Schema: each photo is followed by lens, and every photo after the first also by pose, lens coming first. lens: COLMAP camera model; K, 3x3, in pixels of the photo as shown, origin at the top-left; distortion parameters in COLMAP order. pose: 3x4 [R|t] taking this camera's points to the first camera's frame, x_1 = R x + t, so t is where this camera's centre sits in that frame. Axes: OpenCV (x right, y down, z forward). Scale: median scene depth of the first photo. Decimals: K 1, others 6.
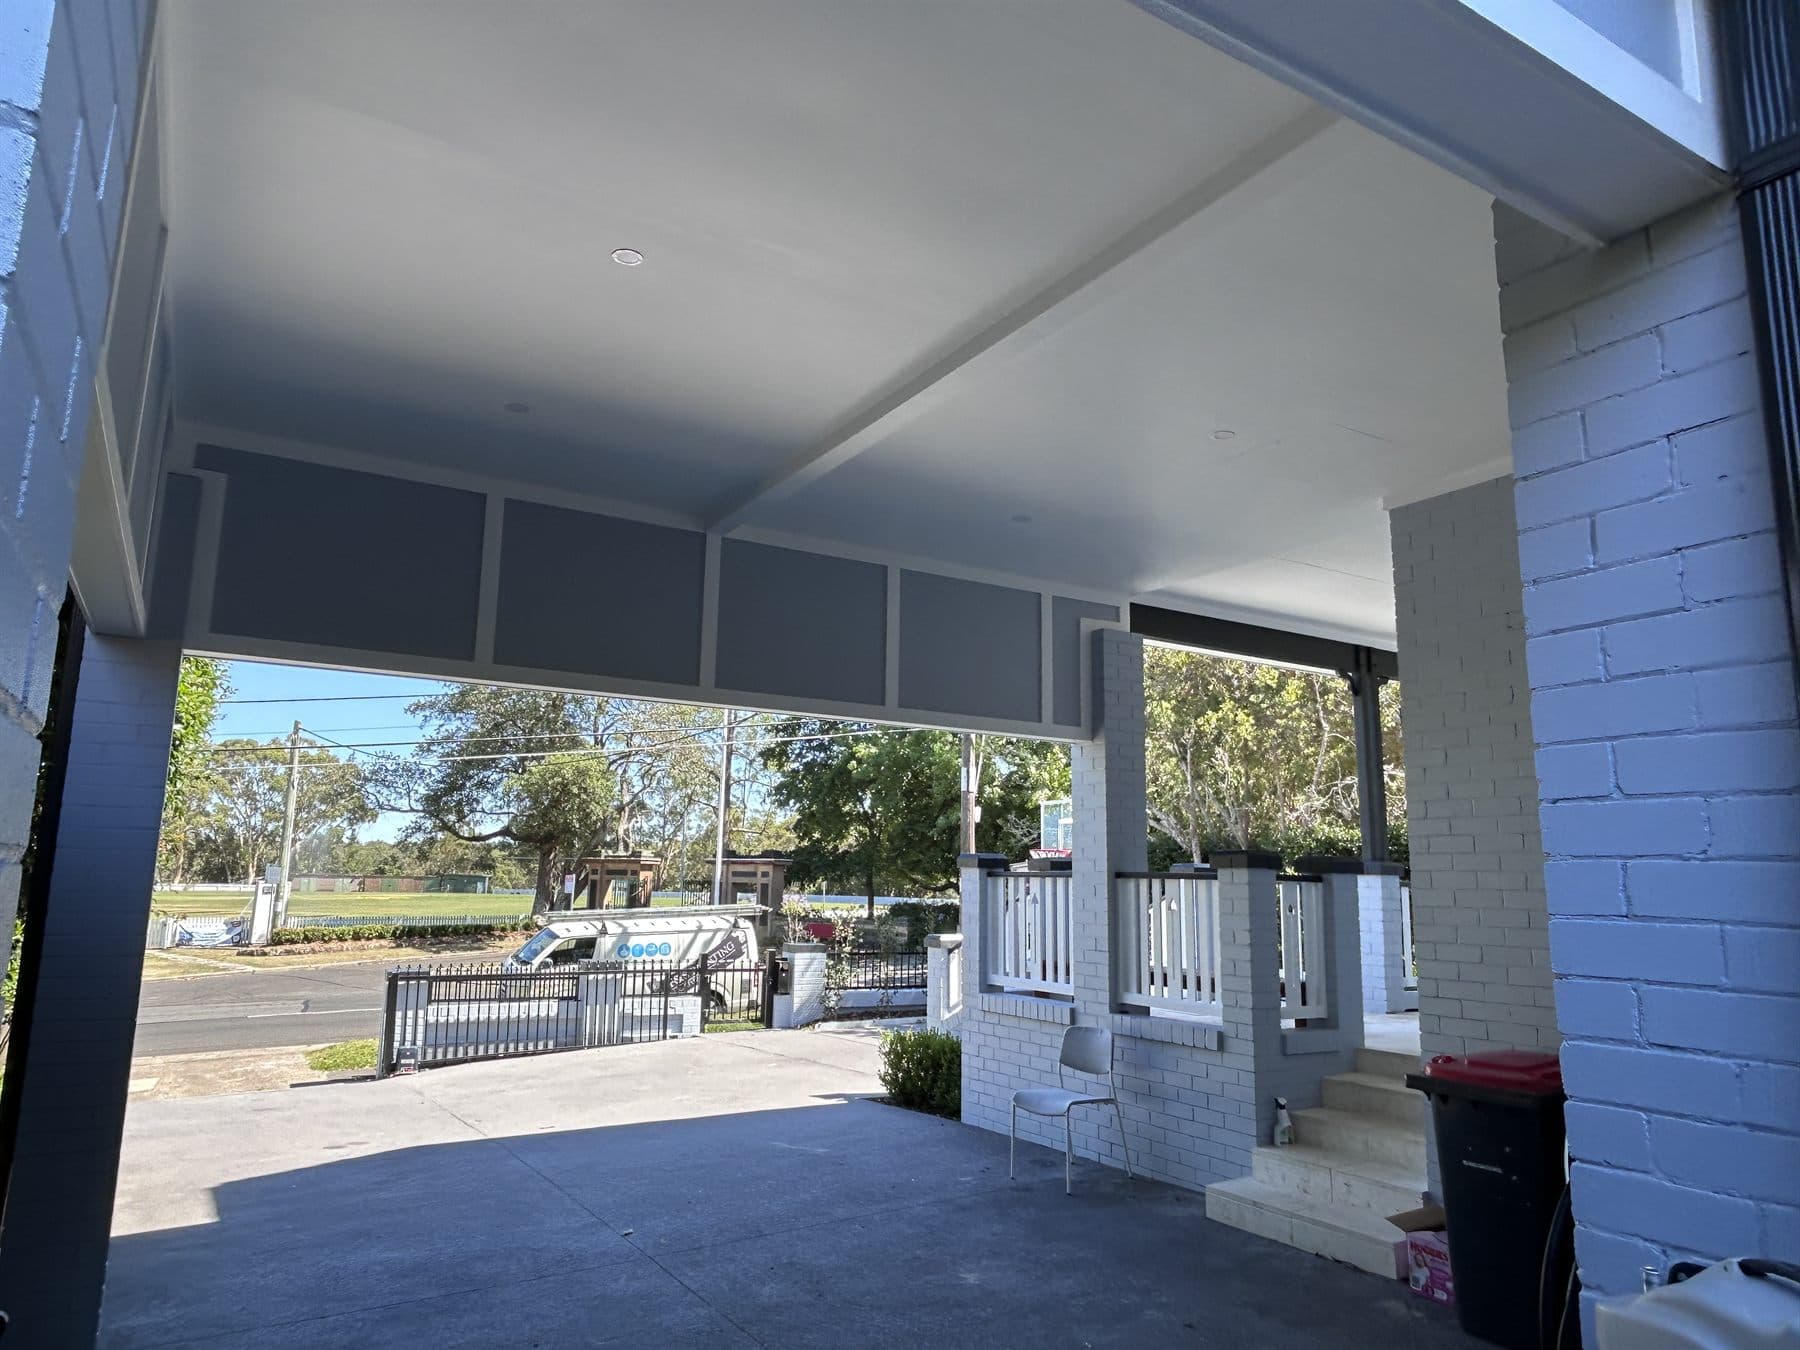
lens RADIAL K [[1180.6, 0, 902.5], [0, 1180.6, 676.0], [0, 0, 1]] dist [-0.002239, -0.001386]
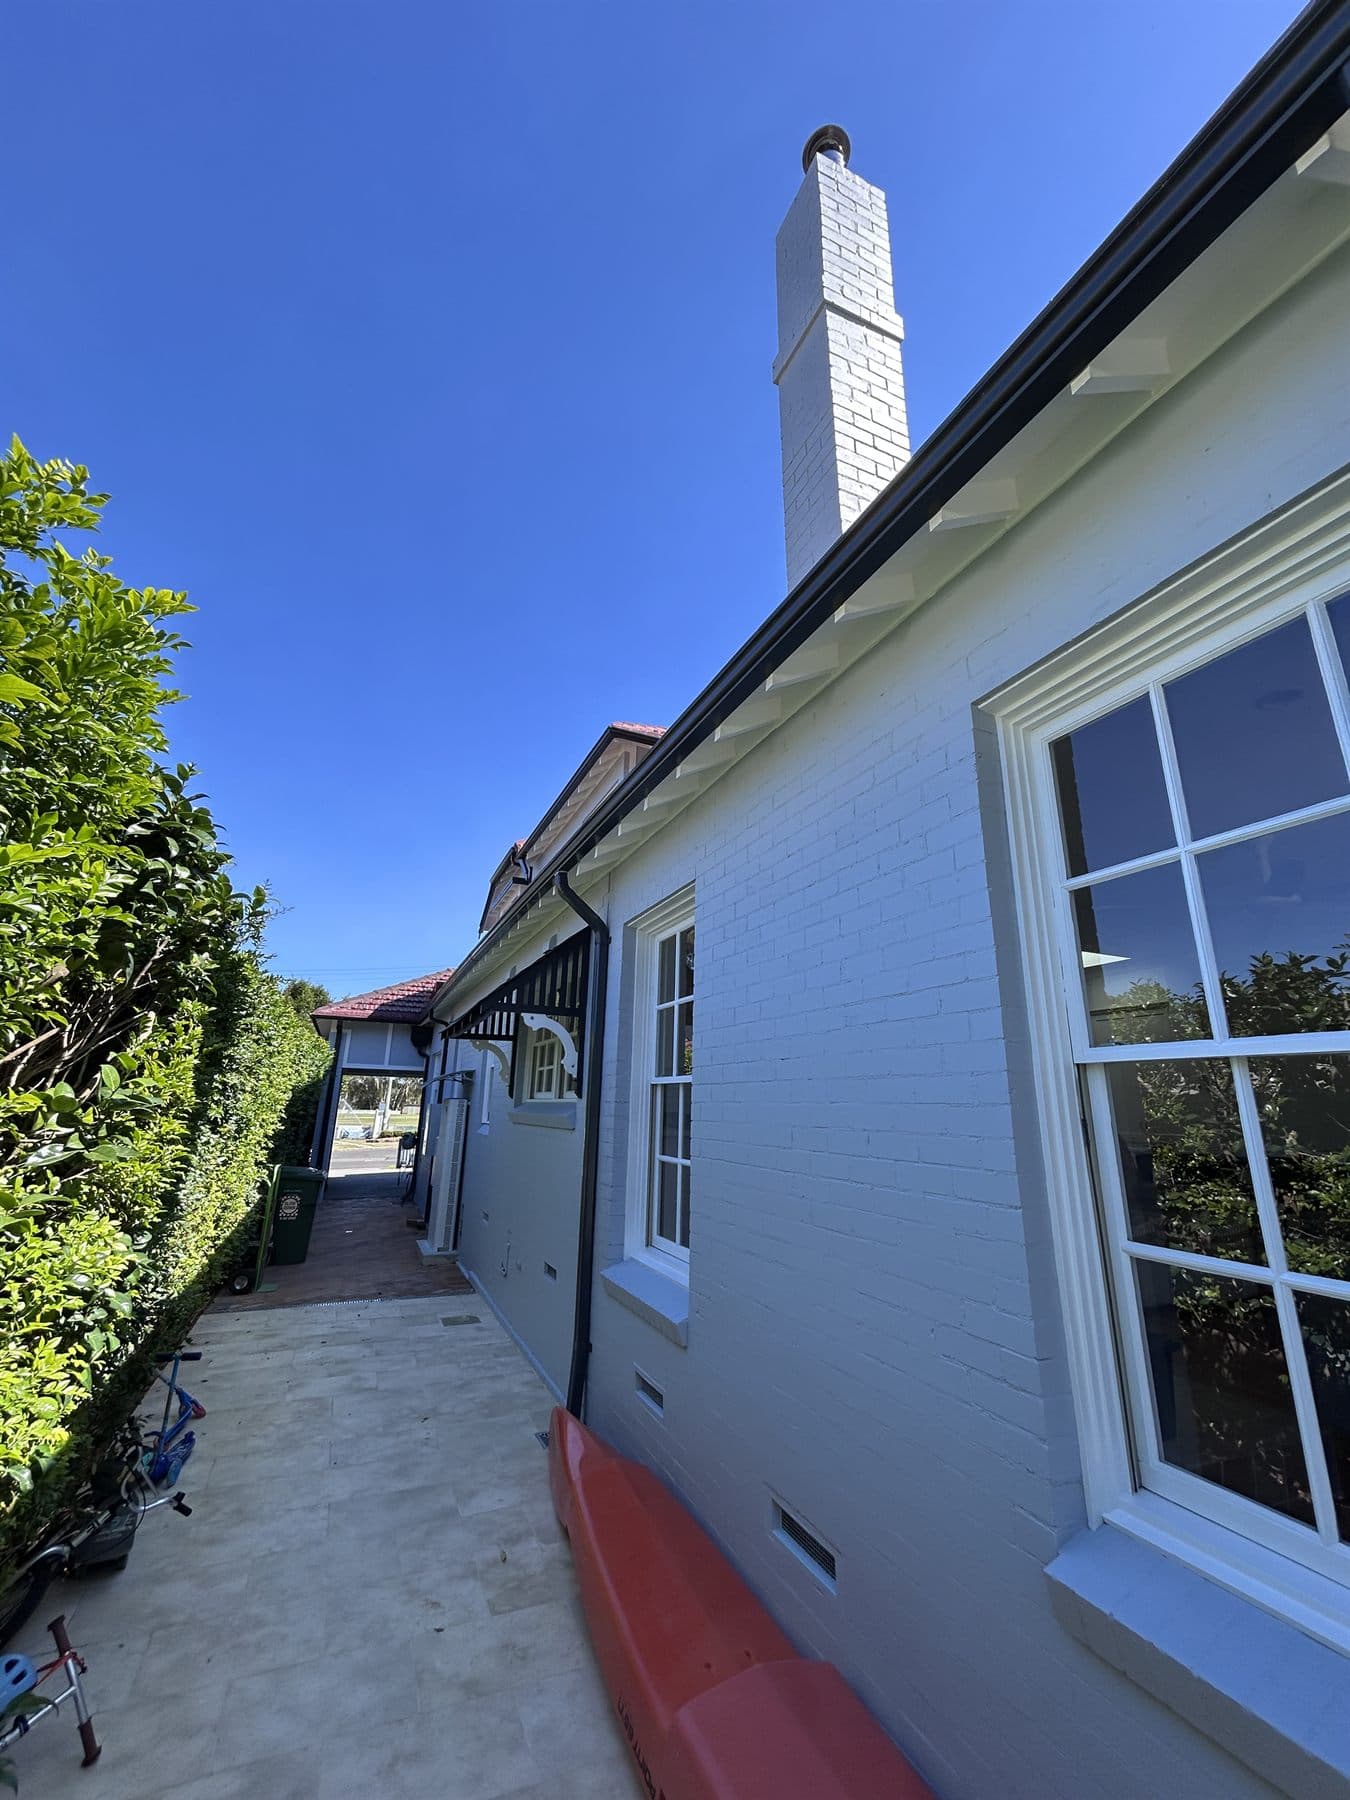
lens RADIAL K [[718.7, 0, 677.1], [0, 718.7, 893.9], [0, 0, 1]] dist [0.000112, -0.000014]
pose [[0.991421, -0.034497, -0.126075, 0.254571], [0.019491, 0.992777, -0.118376, -0.075964], [0.129248, 0.114903, 0.984933, -0.401131]]
